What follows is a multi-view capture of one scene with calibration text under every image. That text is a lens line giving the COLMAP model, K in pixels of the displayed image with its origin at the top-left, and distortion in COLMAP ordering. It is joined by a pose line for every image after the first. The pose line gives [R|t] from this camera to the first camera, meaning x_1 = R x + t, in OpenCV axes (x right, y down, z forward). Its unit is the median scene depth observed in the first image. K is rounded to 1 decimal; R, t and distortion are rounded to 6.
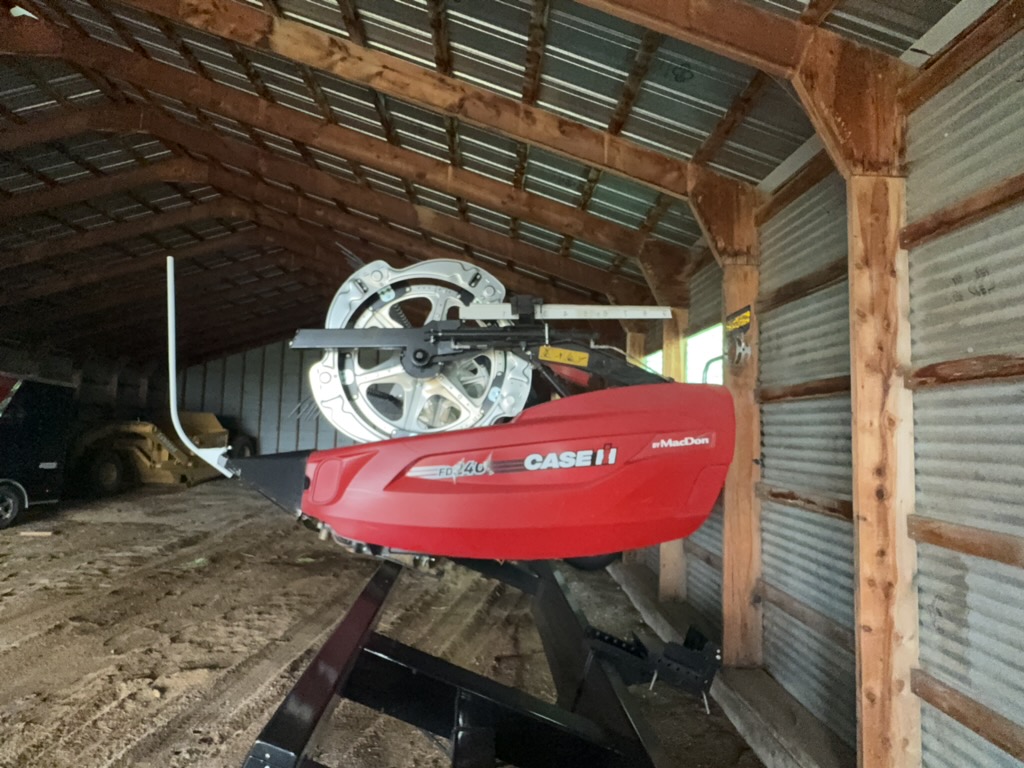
lens RADIAL K [[518.0, 0, 512.0], [0, 518.0, 384.0], [0, 0, 1]] dist [-0.002716, 0.000020]
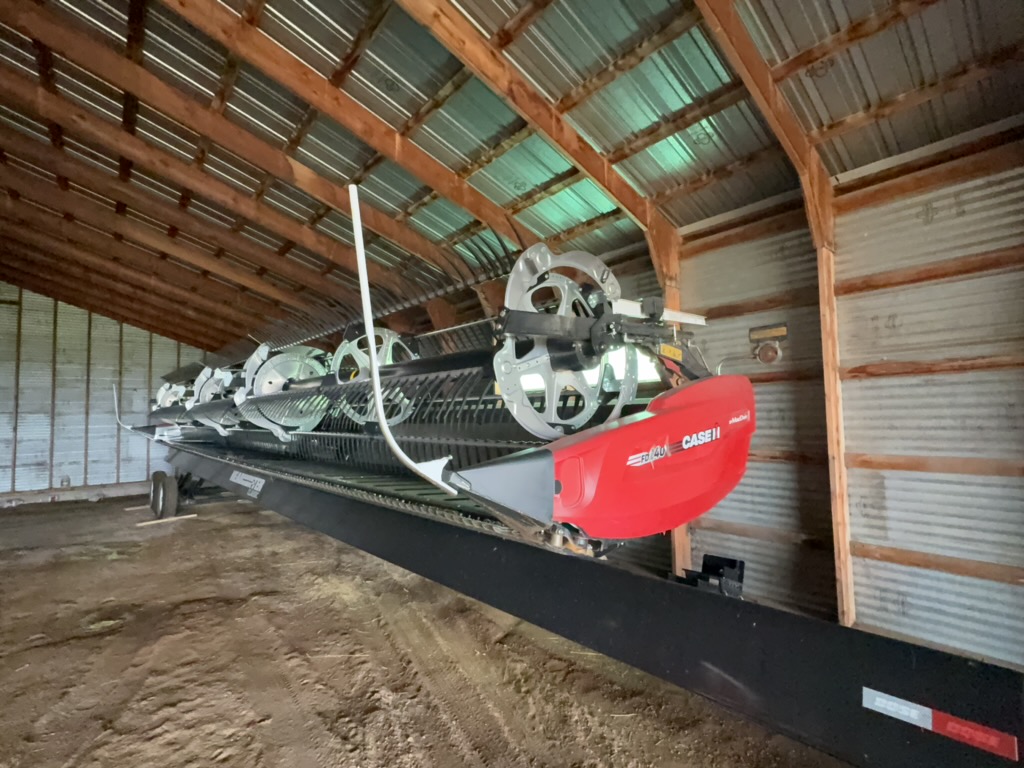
lens RADIAL K [[480.1, 0, 512.0], [0, 480.1, 384.0], [0, 0, 1]] dist [-0.001346, -0.000489]
pose [[0.778590, -0.007854, 0.627484, -0.946491], [-0.006116, 0.999779, 0.020102, -0.000711], [-0.627503, -0.019489, 0.778370, 0.402163]]
